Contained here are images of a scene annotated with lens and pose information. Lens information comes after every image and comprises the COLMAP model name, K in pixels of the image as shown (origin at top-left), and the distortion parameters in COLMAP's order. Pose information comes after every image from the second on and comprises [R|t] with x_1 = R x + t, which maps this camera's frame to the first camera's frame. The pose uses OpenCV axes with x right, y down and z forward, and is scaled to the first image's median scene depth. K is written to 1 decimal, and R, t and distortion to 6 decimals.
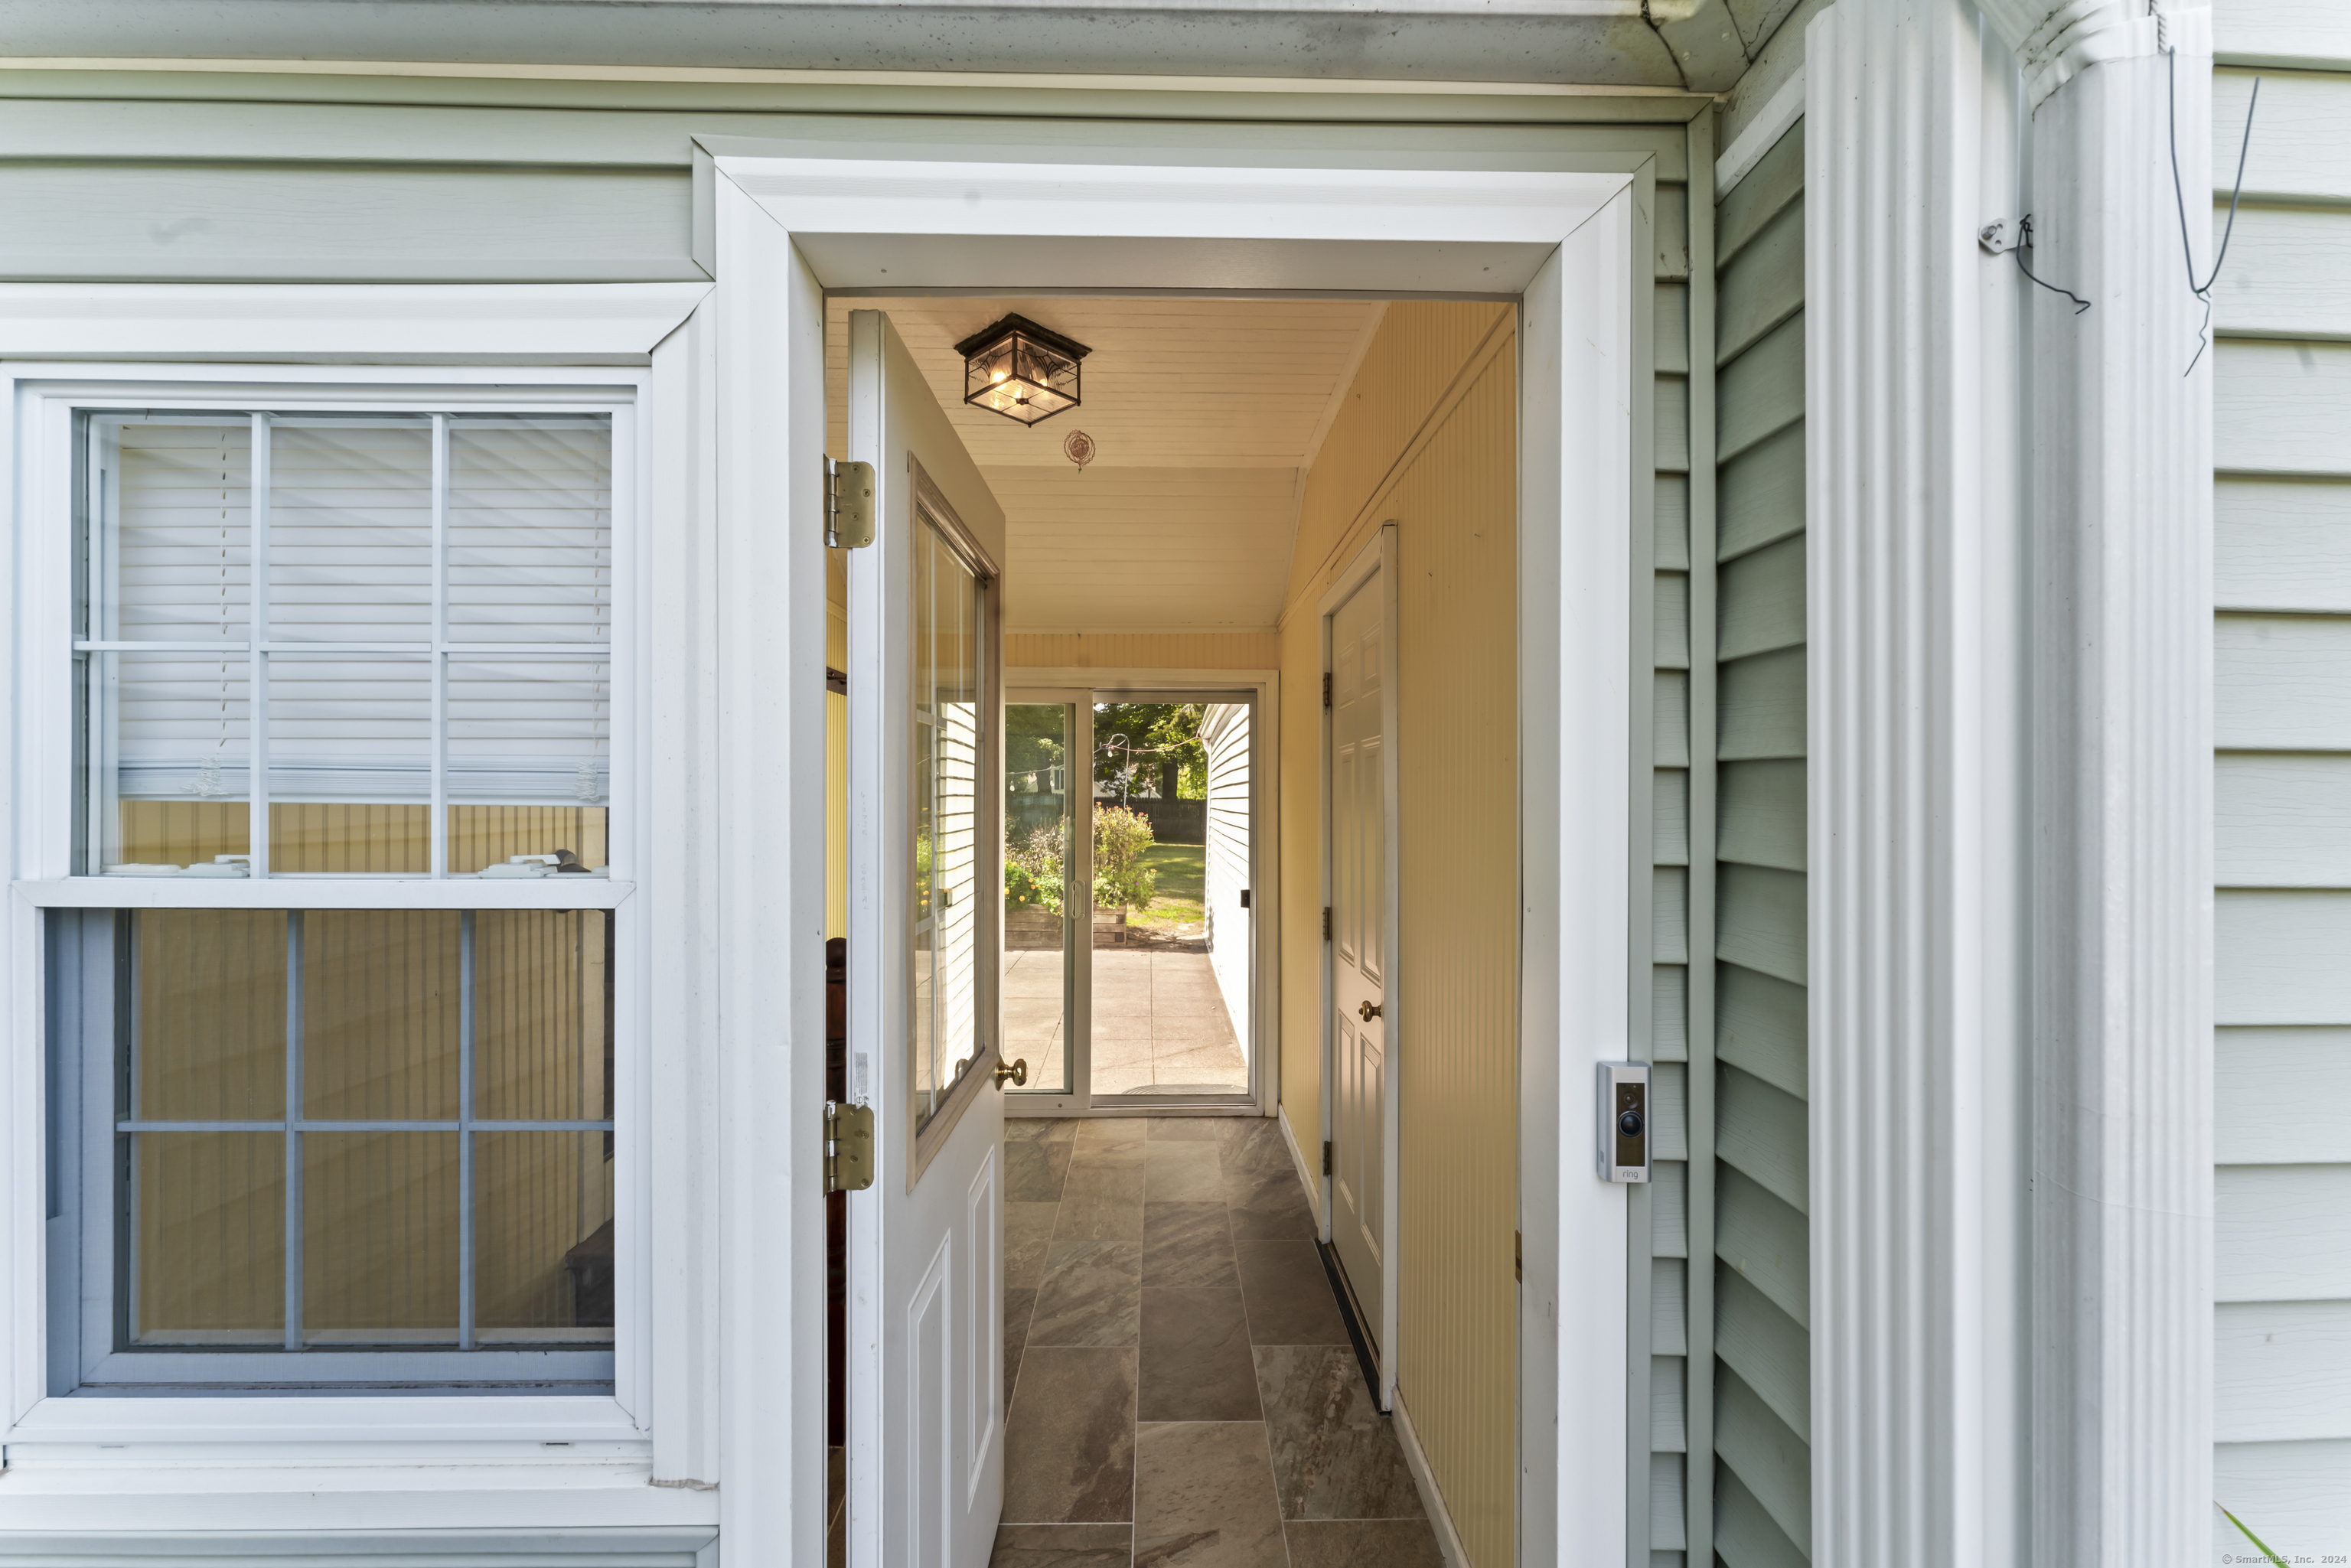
lens RADIAL K [[943.3, 0, 1172.6], [0, 943.3, 796.1], [0, 0, 1]] dist [-0.000617, -0.000140]
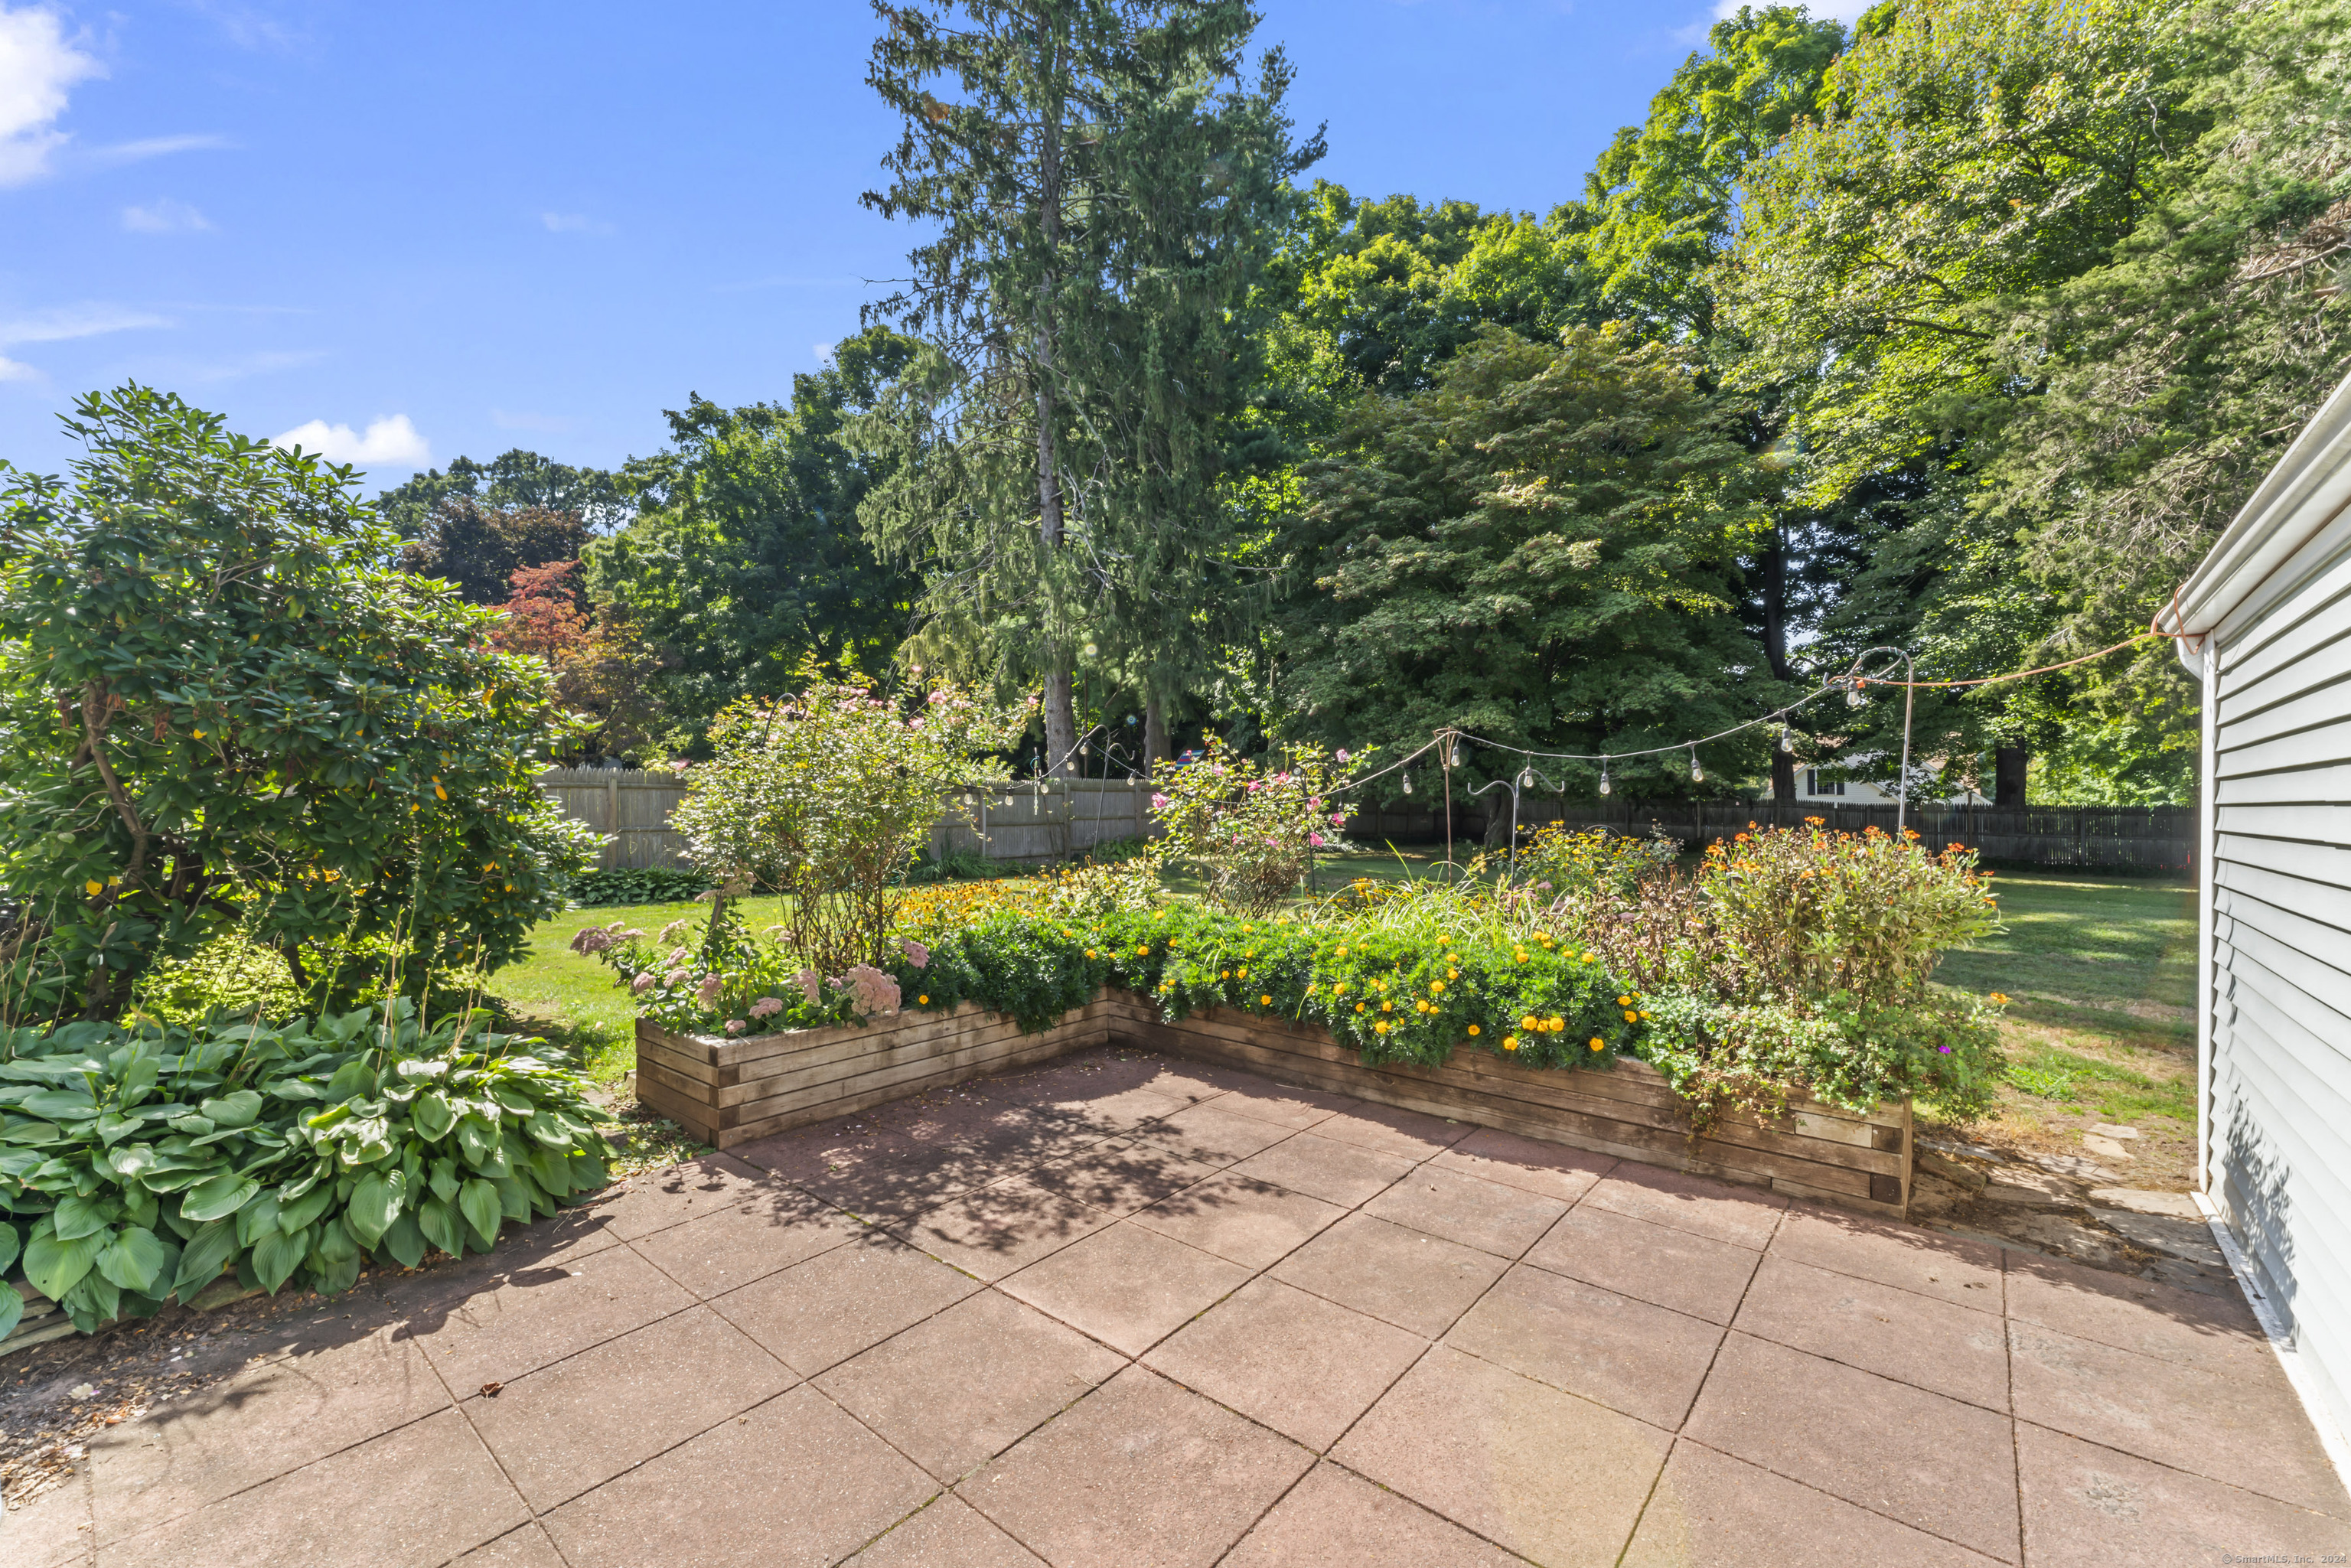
lens RADIAL K [[943.3, 0, 1172.6], [0, 943.3, 796.1], [0, 0, 1]] dist [-0.000617, -0.000140]
pose [[0.748234, -0.014408, -0.663279, -0.017084], [0.007953, 0.999887, -0.012748, -0.000034], [0.663388, 0.004263, 0.748264, 0.513104]]
